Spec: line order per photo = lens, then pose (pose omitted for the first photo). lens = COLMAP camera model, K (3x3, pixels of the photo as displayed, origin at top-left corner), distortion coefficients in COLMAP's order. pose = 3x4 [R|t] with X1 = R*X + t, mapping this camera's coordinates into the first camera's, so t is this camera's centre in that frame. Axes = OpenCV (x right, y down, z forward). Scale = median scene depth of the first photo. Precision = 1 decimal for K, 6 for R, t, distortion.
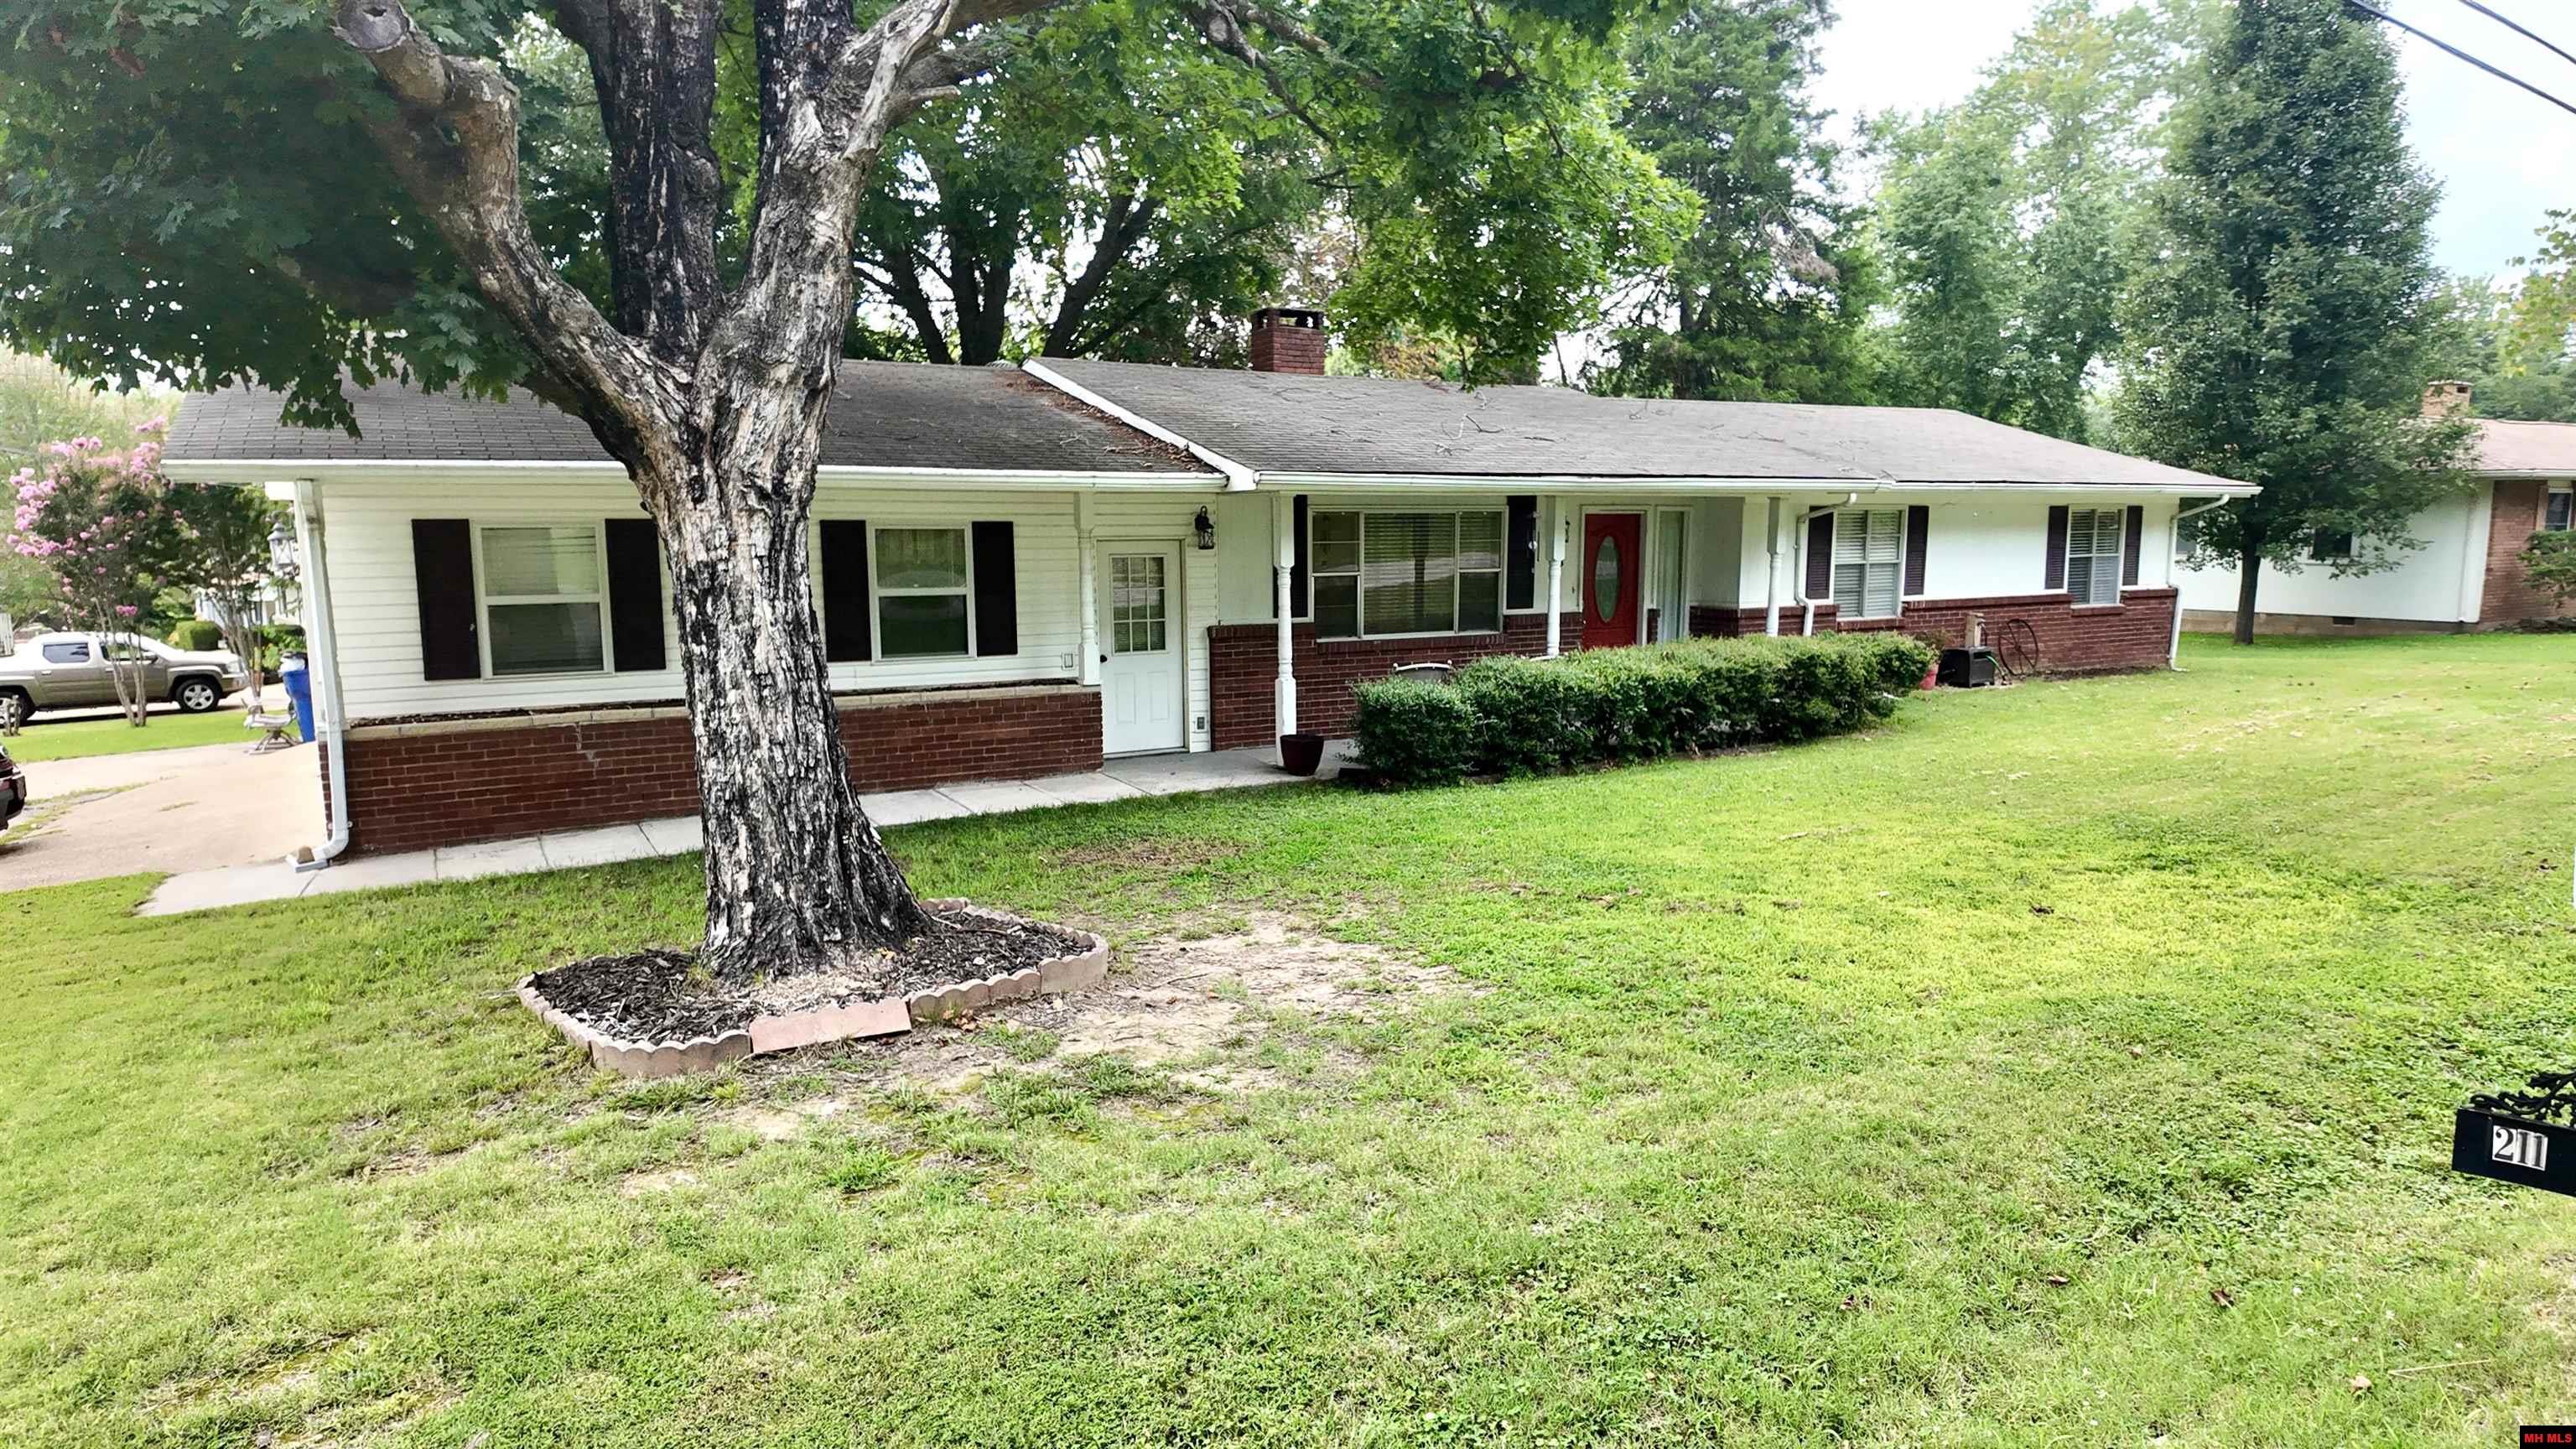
lens RADIAL K [[1509.9, 0, 1288.0], [0, 1509.9, 724.5], [0, 0, 1]] dist [0.098554, -0.122749]
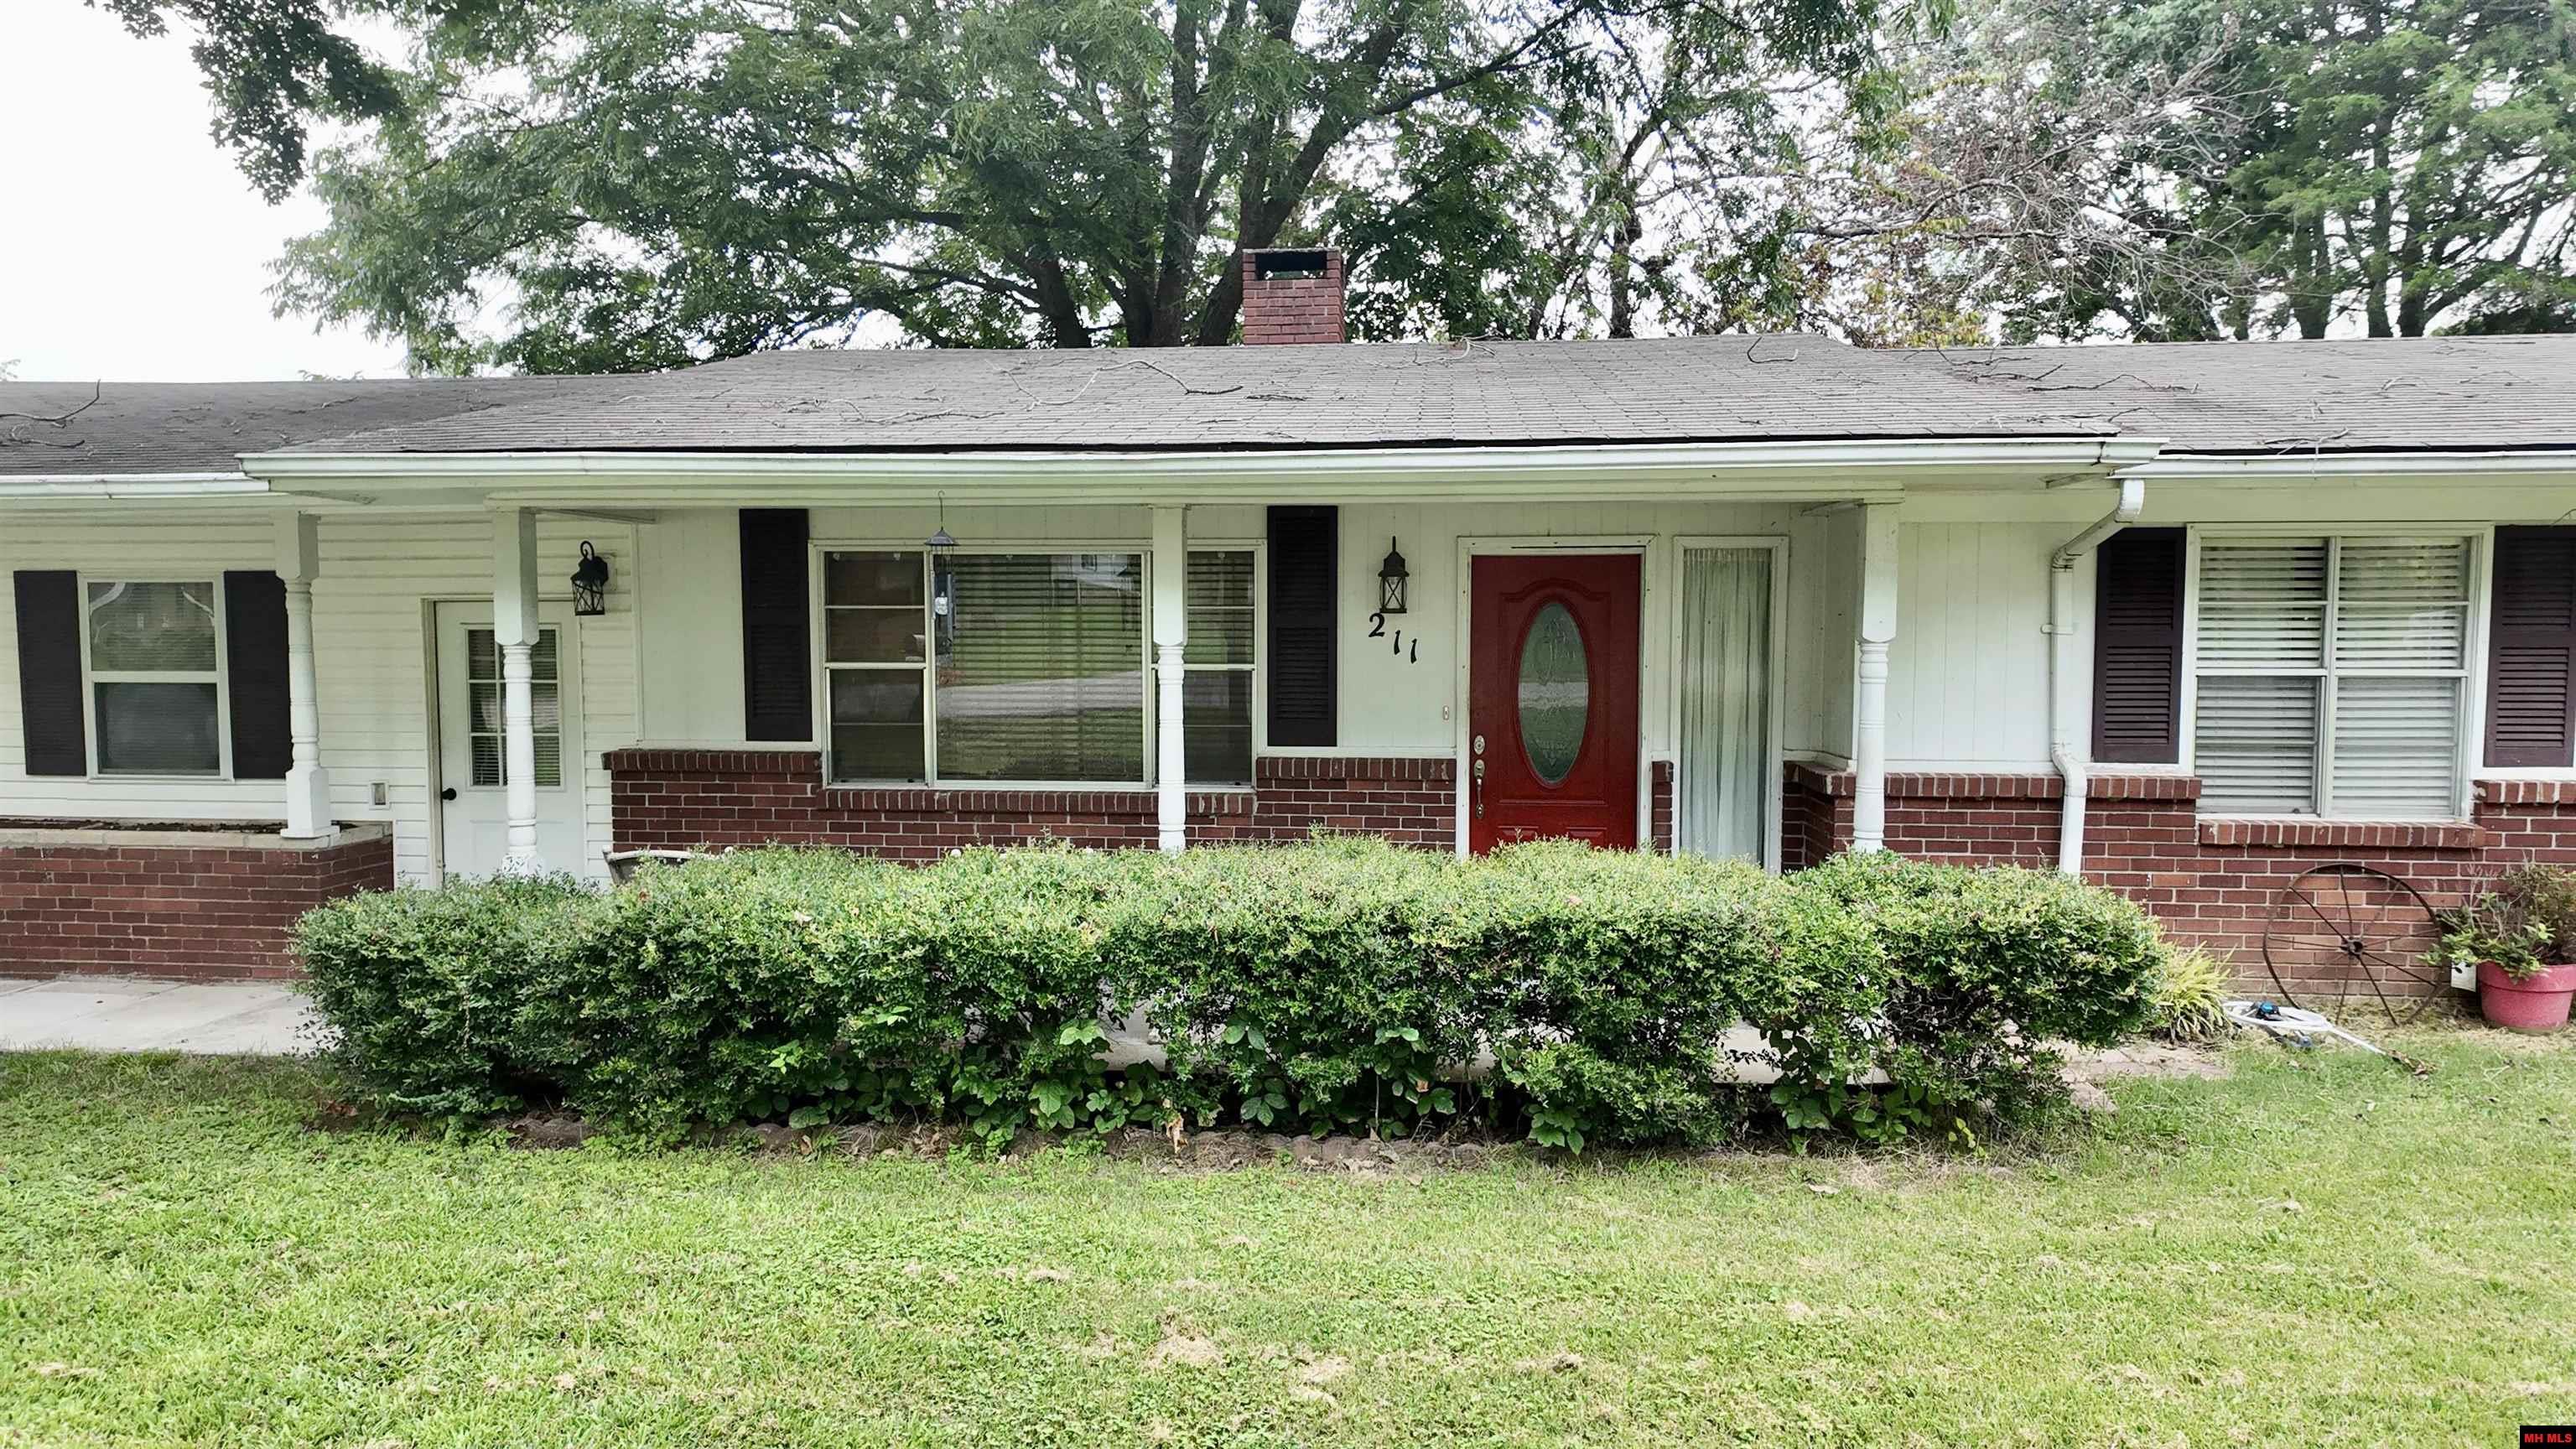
lens RADIAL K [[1521.0, 0, 1288.0], [0, 1521.0, 724.5], [0, 0, 1]] dist [0.033062, -0.029674]
pose [[0.805912, 0.039813, -0.590695, 0.474545], [-0.080796, 0.995798, -0.043116, -0.066934], [0.586496, 0.082473, 0.805742, 0.647916]]
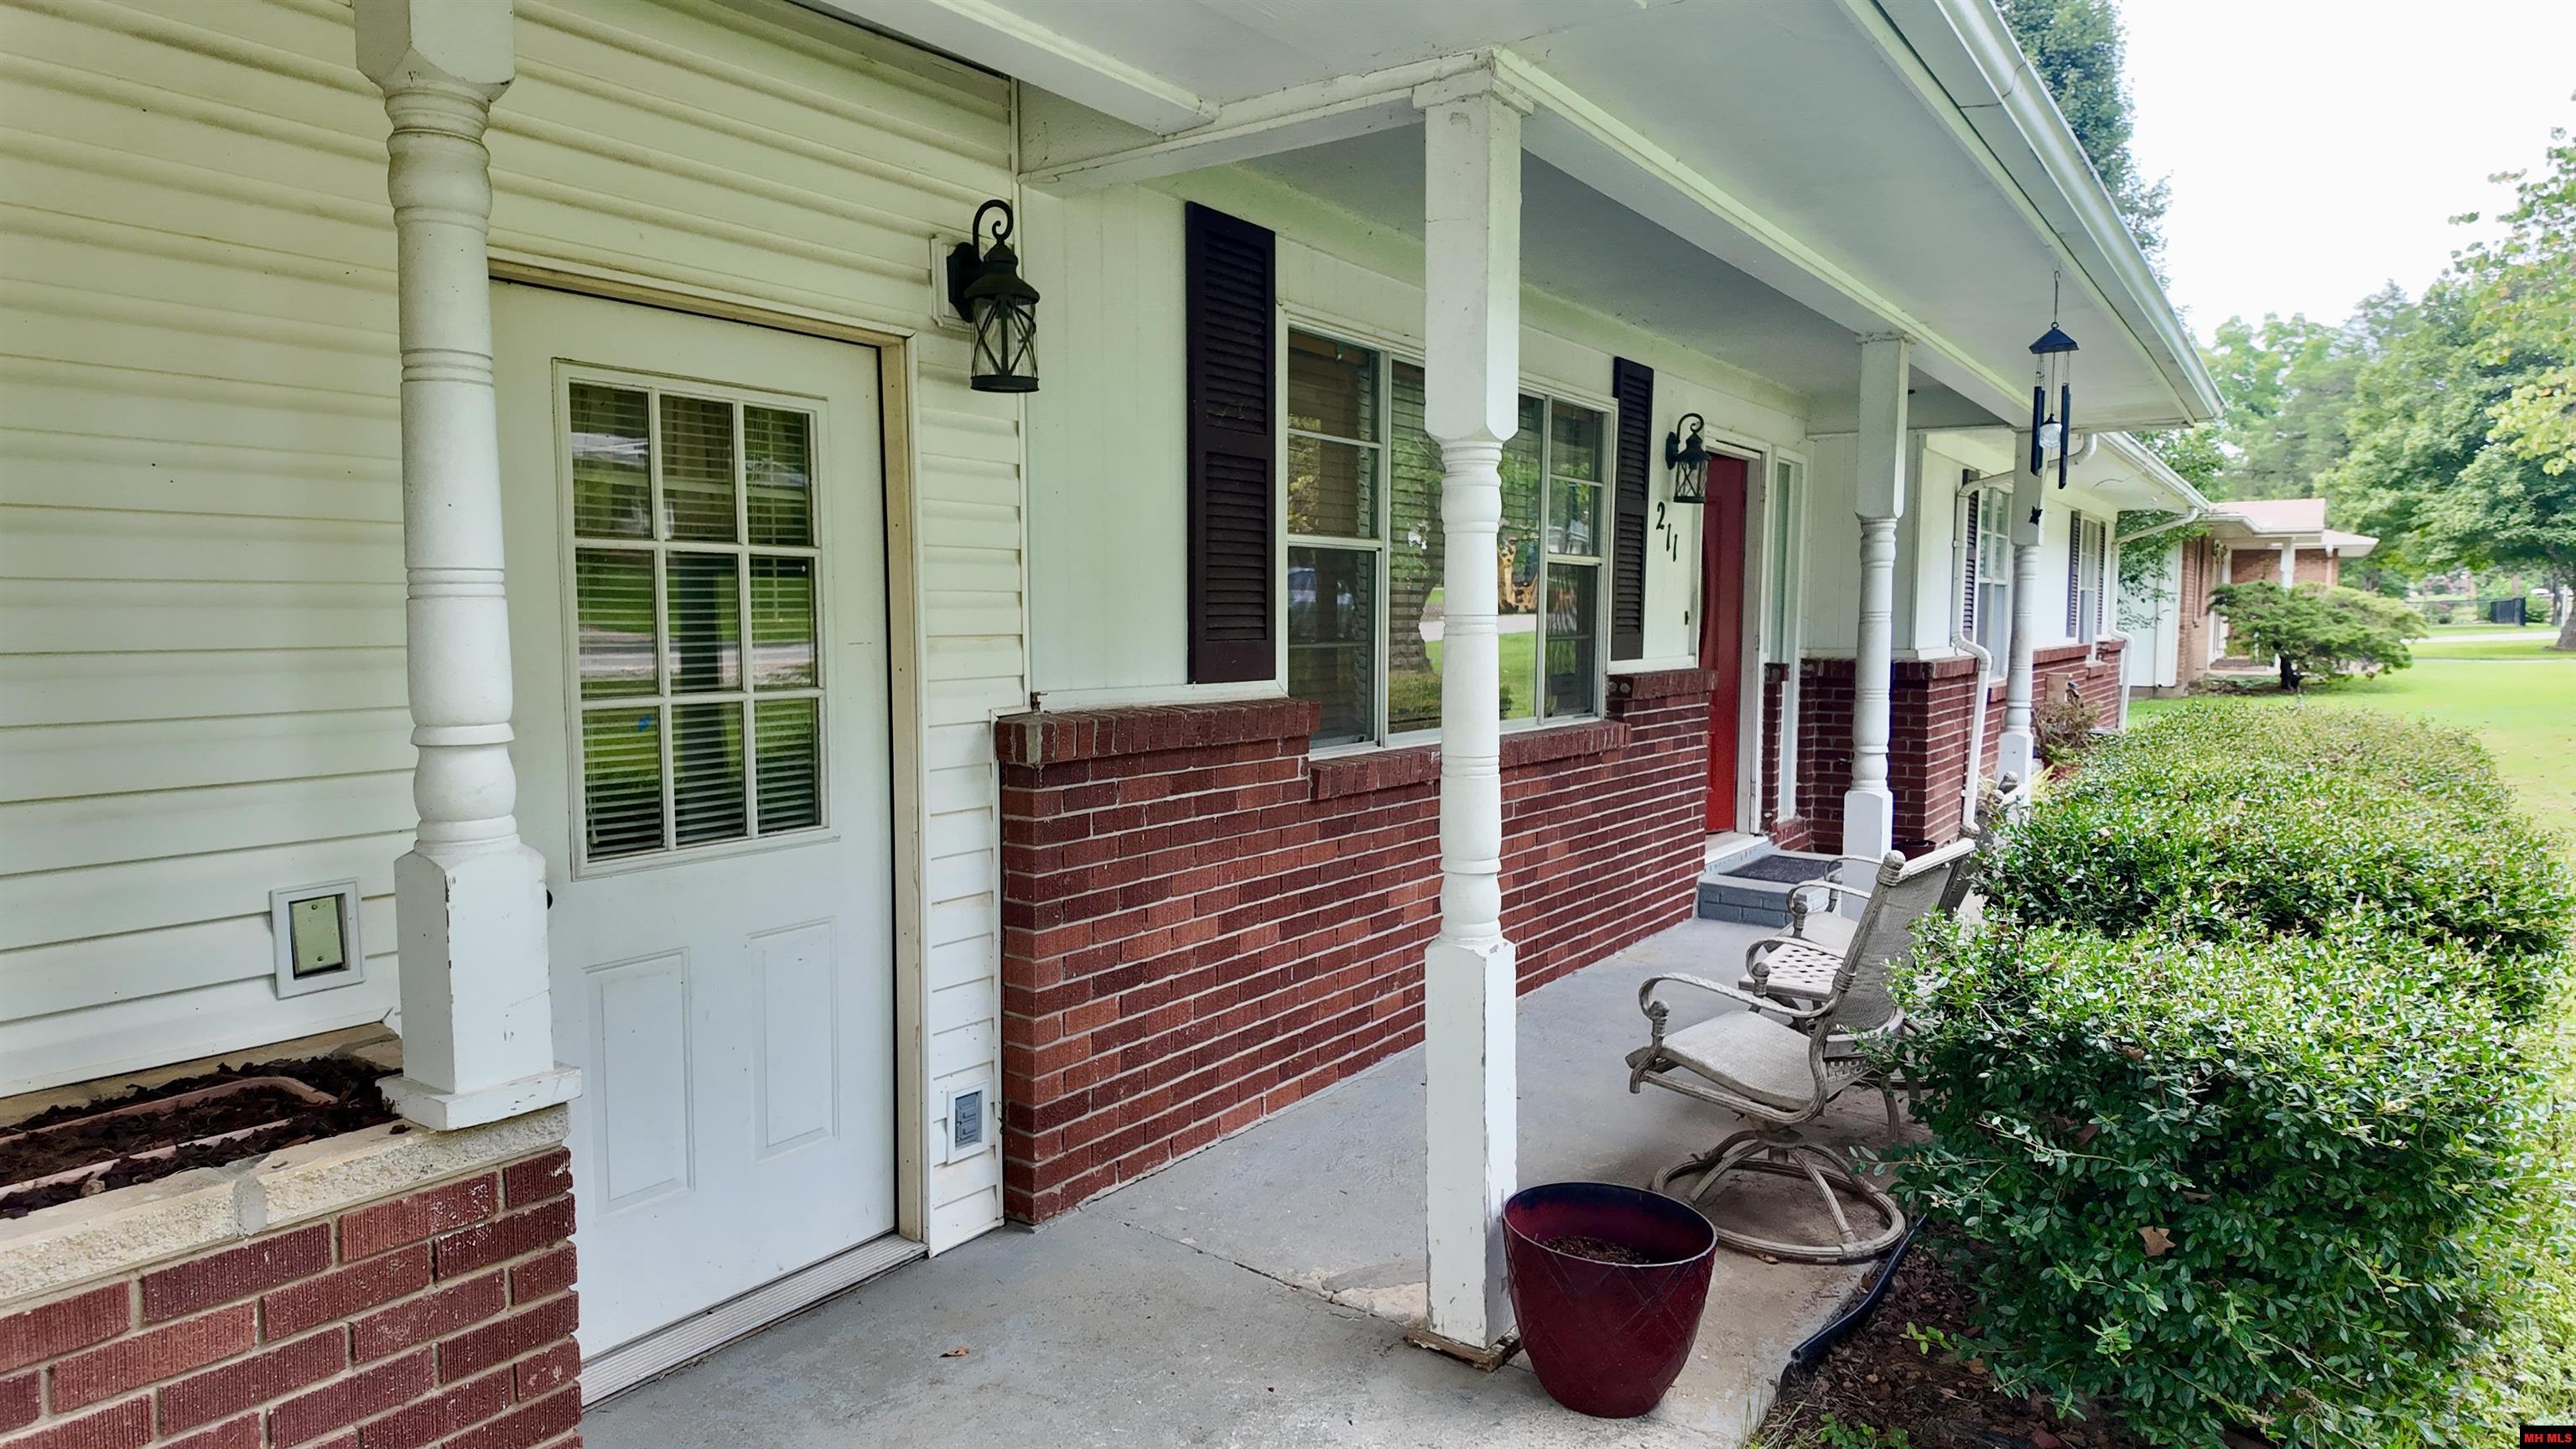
lens RADIAL K [[1509.9, 0, 1288.0], [0, 1509.9, 724.5], [0, 0, 1]] dist [0.098554, -0.122749]
pose [[0.907563, -0.024663, 0.419191, -0.107513], [0.048874, 0.997693, -0.047115, -0.047951], [-0.417062, 0.063248, 0.906675, 0.724294]]
